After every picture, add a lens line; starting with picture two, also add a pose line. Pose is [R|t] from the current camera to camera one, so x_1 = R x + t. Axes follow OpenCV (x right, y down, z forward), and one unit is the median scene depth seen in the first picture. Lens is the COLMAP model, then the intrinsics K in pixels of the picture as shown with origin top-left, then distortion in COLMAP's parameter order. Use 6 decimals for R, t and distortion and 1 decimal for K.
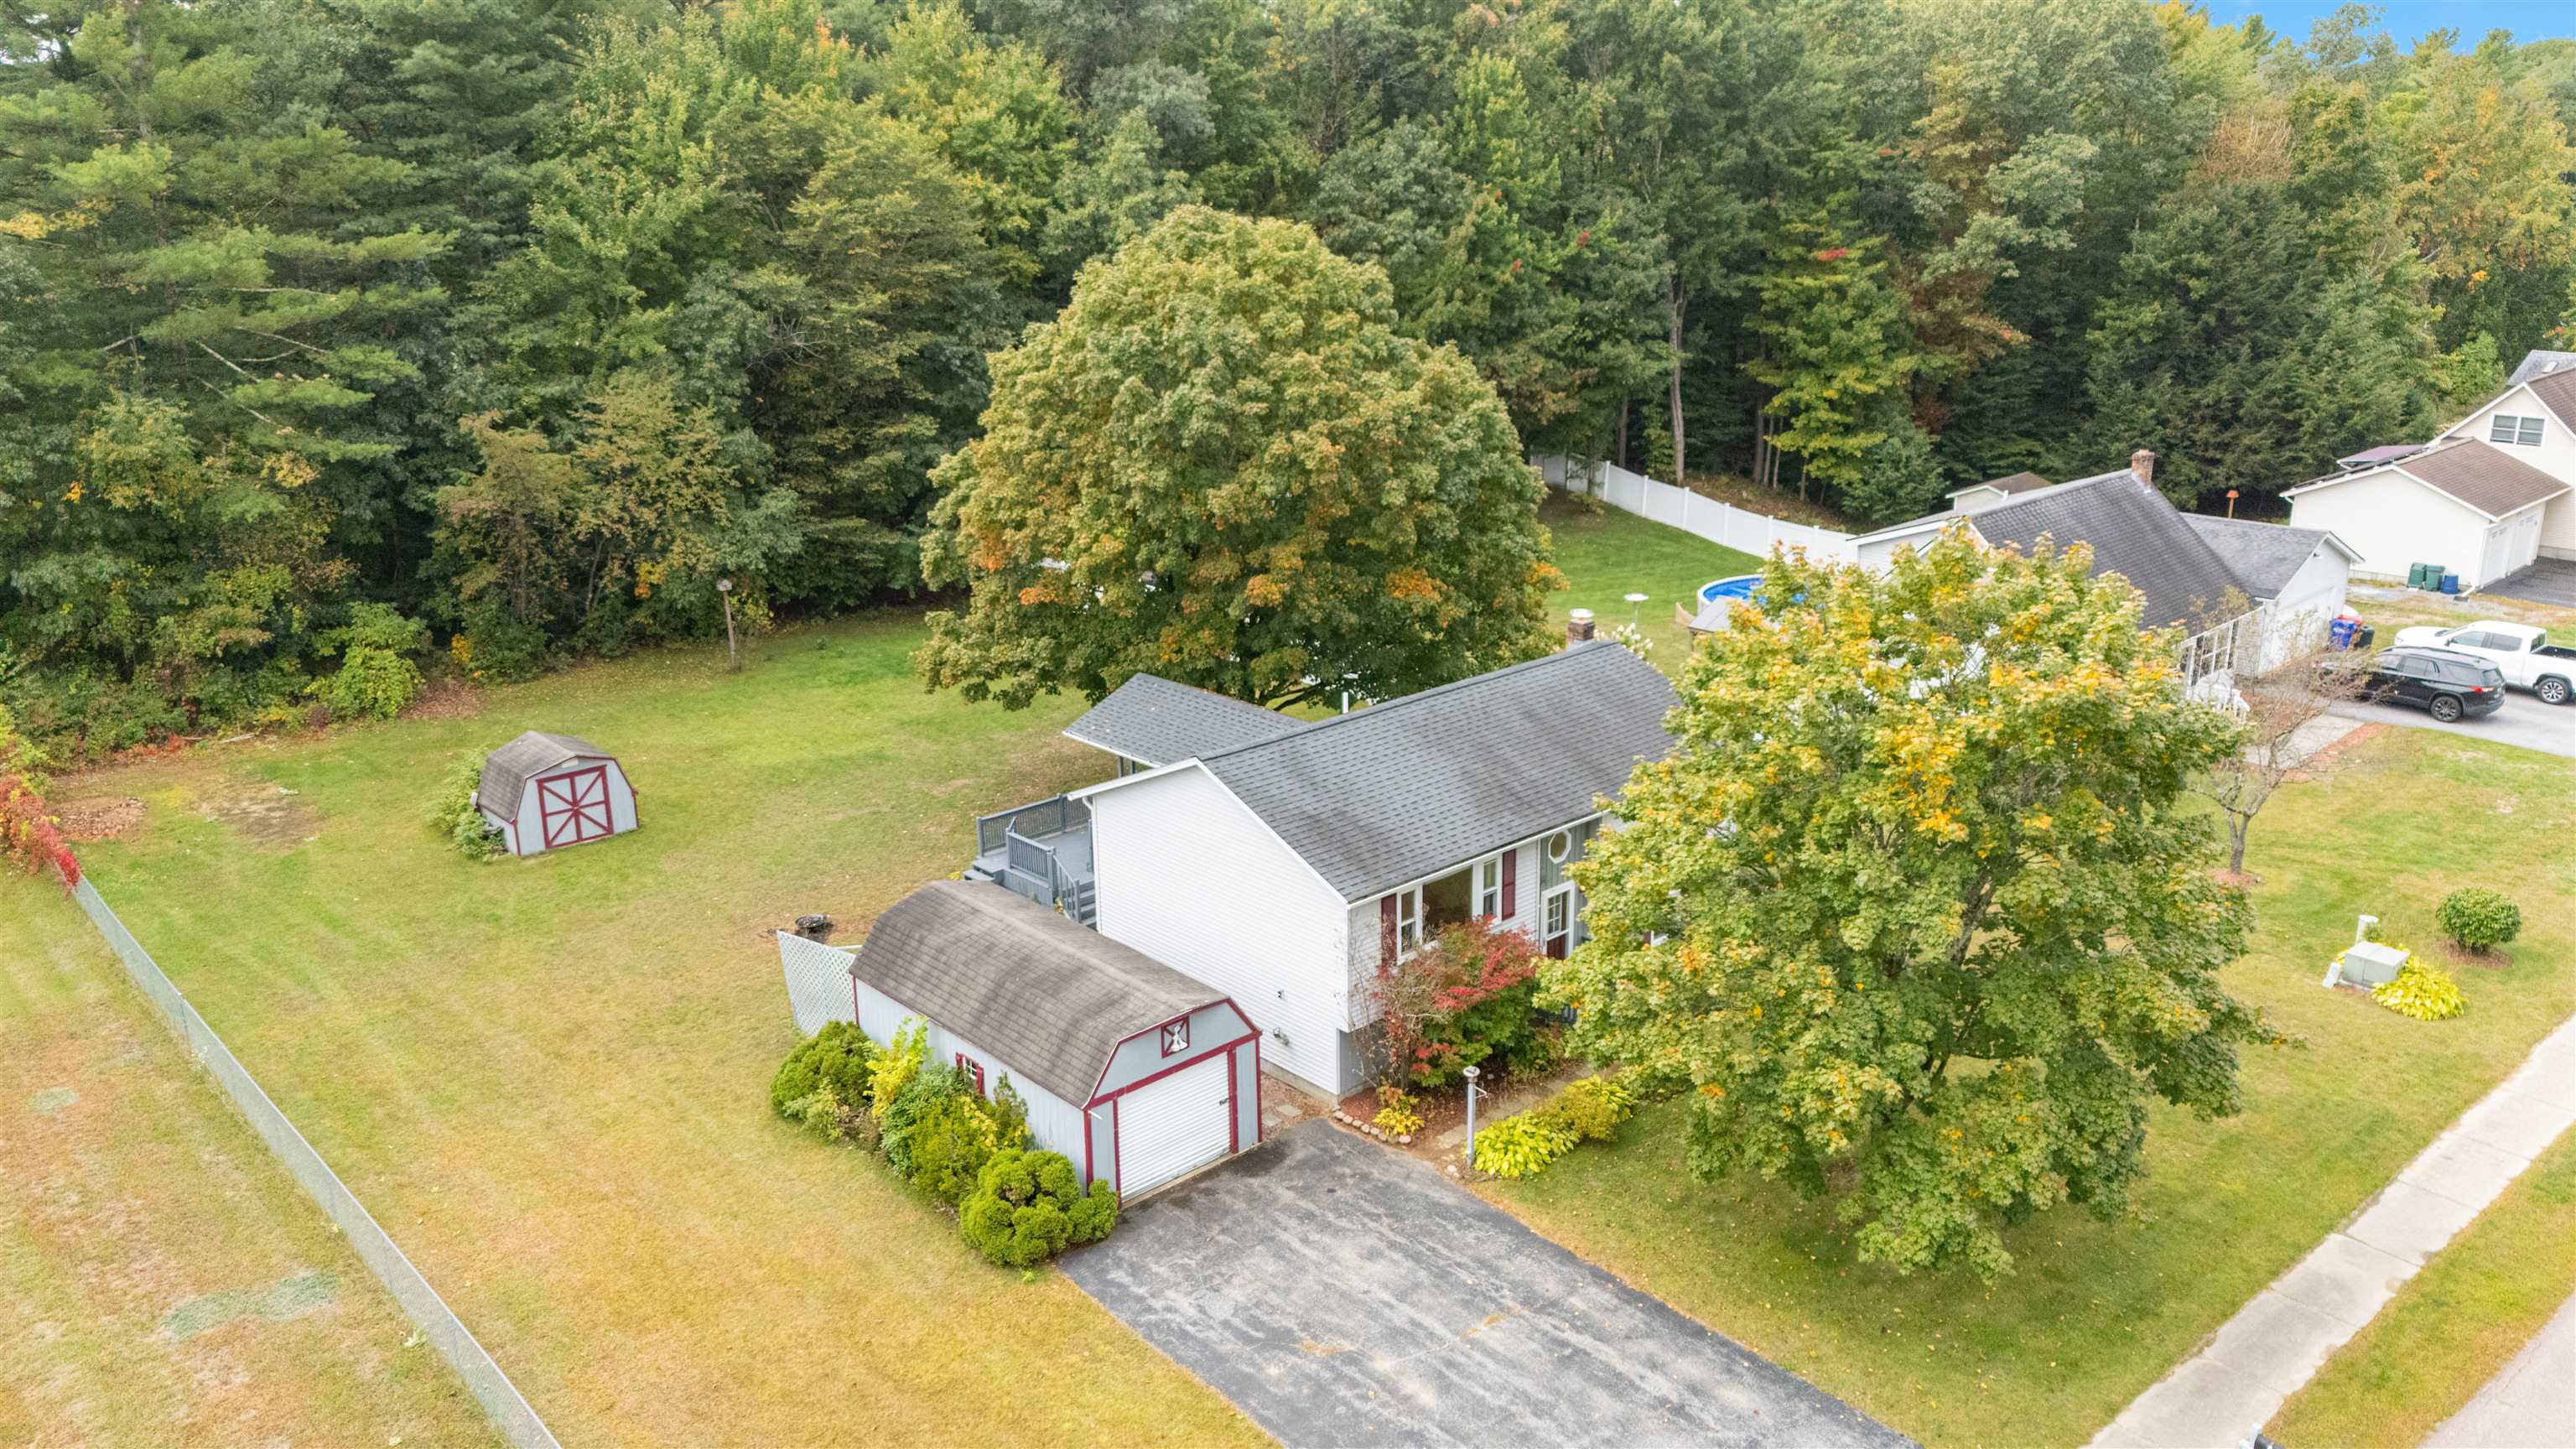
lens RADIAL K [[1845.5, 0, 1287.7], [0, 1845.5, 735.9], [0, 0, 1]] dist [0.103414, -0.119311]
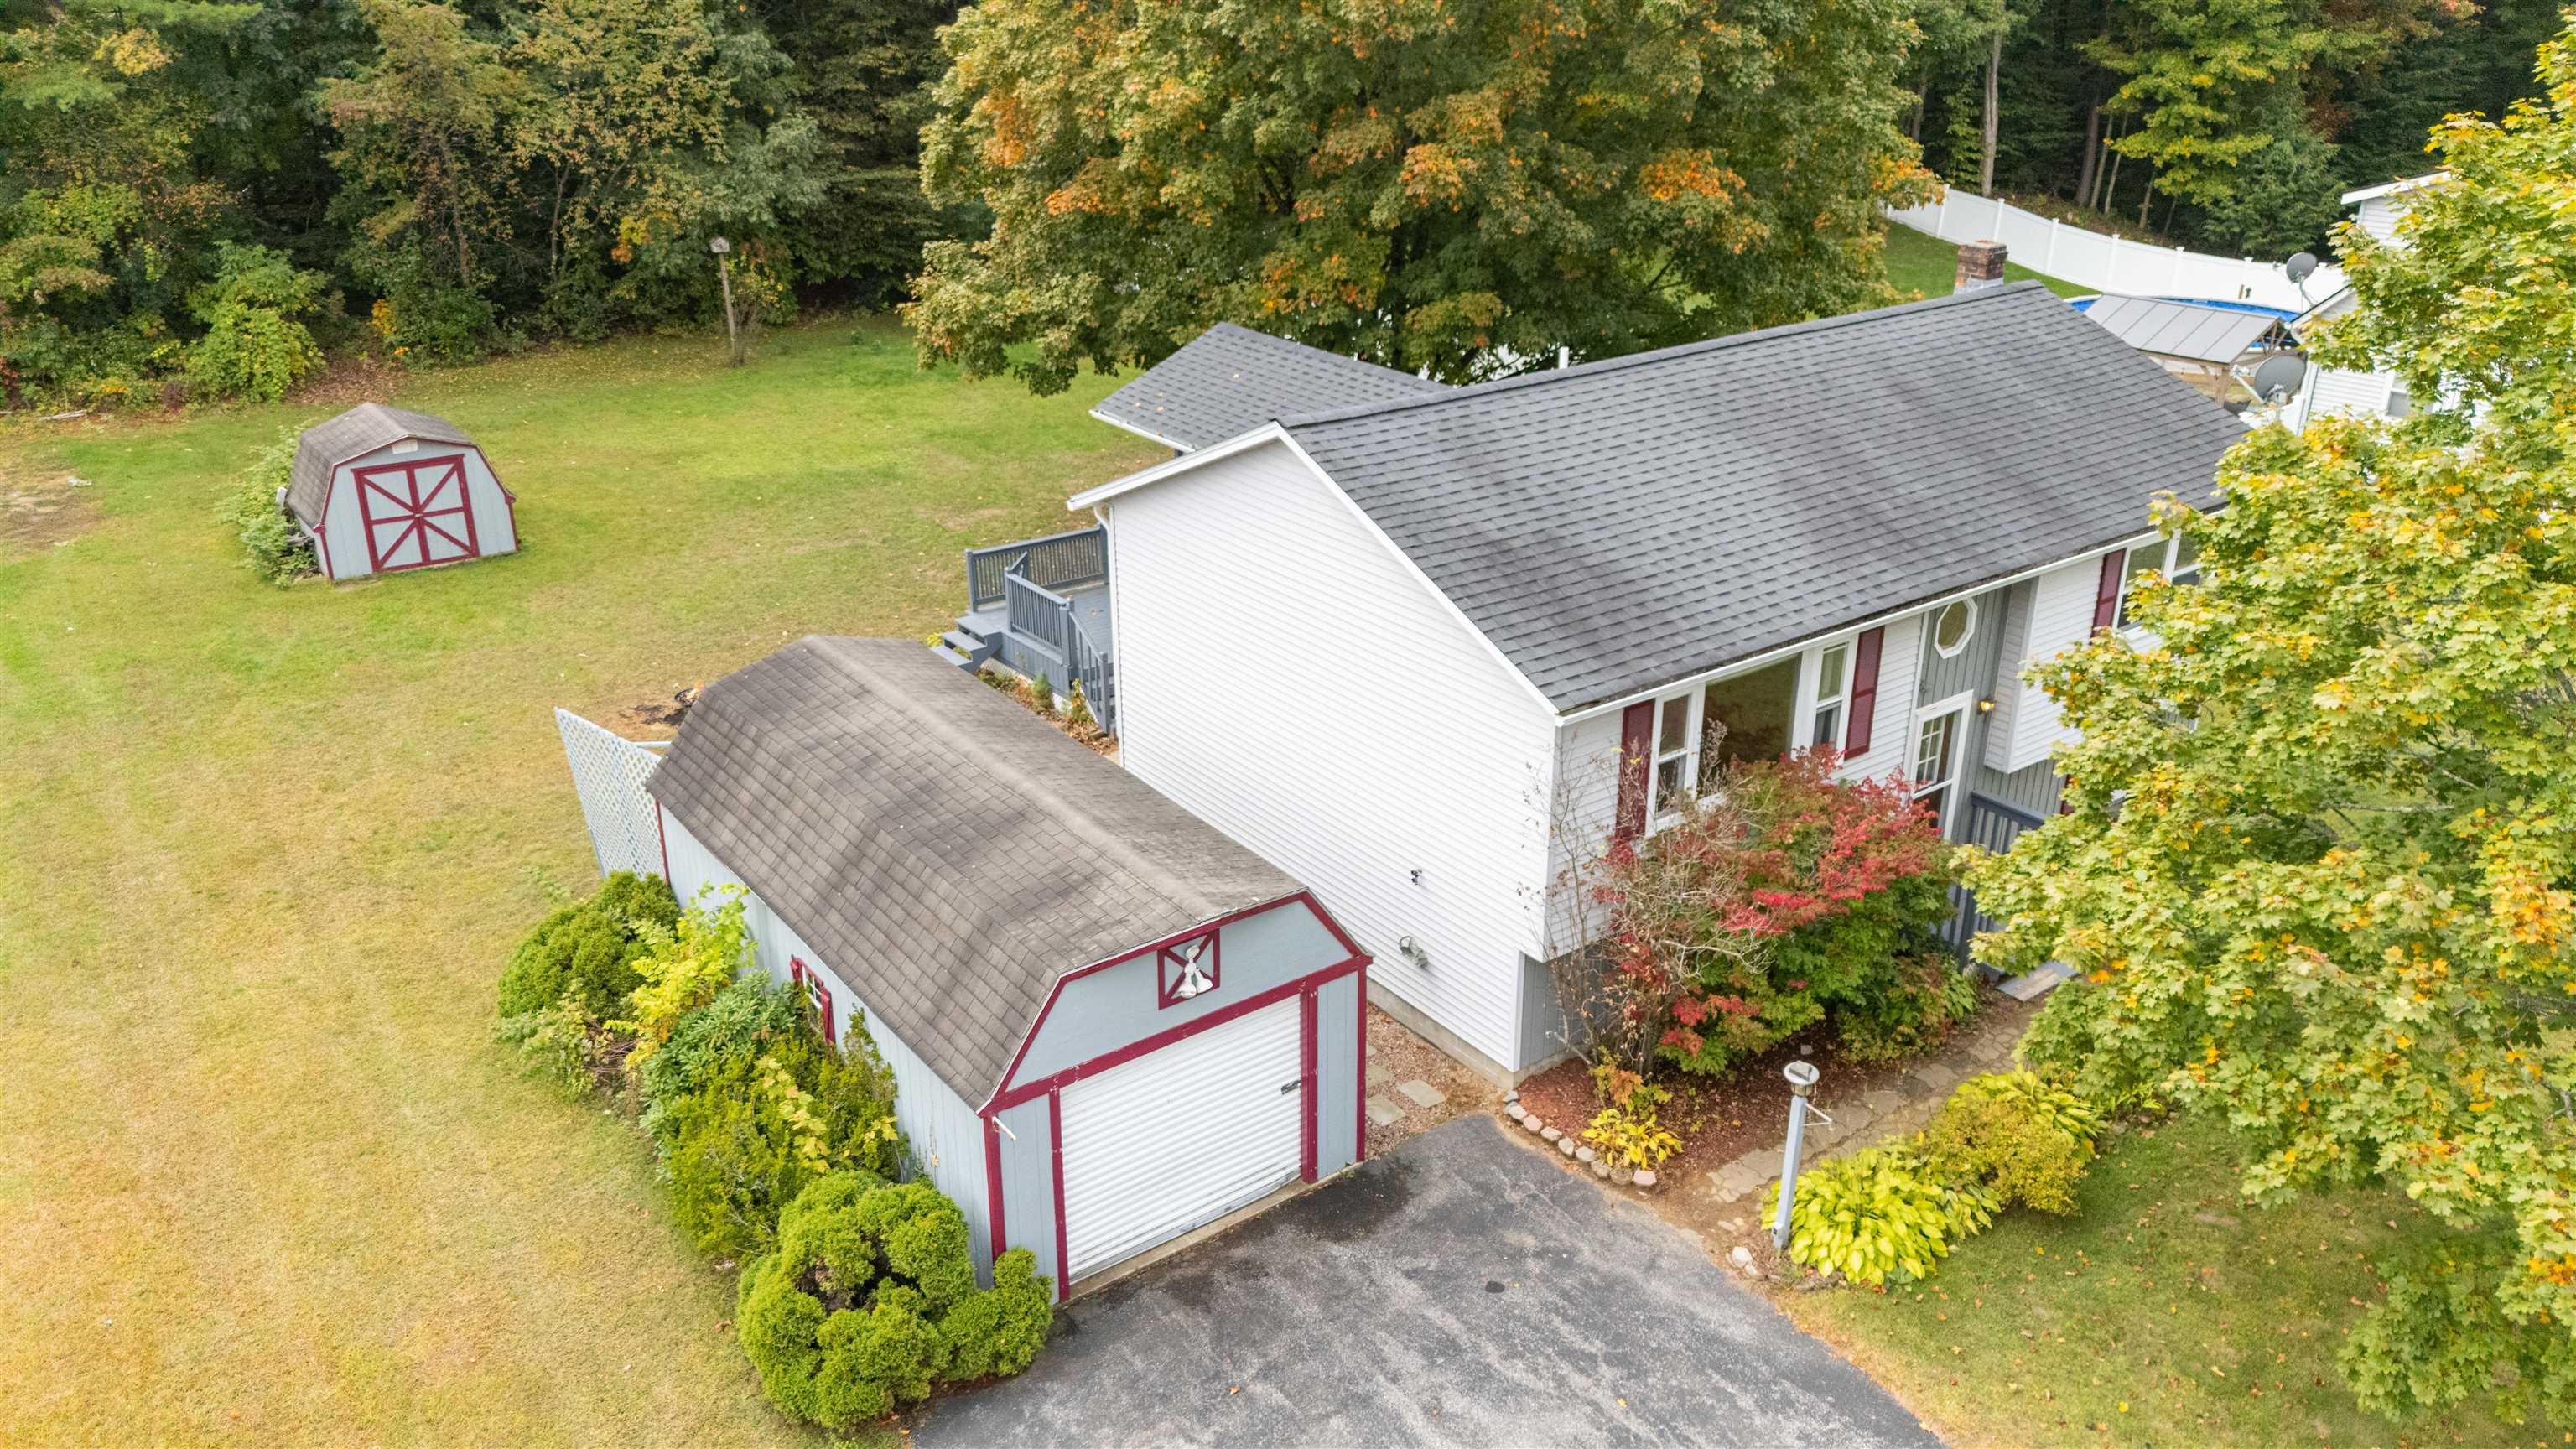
lens RADIAL K [[1845.5, 0, 1287.7], [0, 1845.5, 735.9], [0, 0, 1]] dist [0.103414, -0.119311]
pose [[0.994446, 0.051372, -0.091860, 0.005075], [-0.041239, 0.993187, 0.108991, 0.035673], [0.096833, -0.104598, 0.989789, 0.392963]]
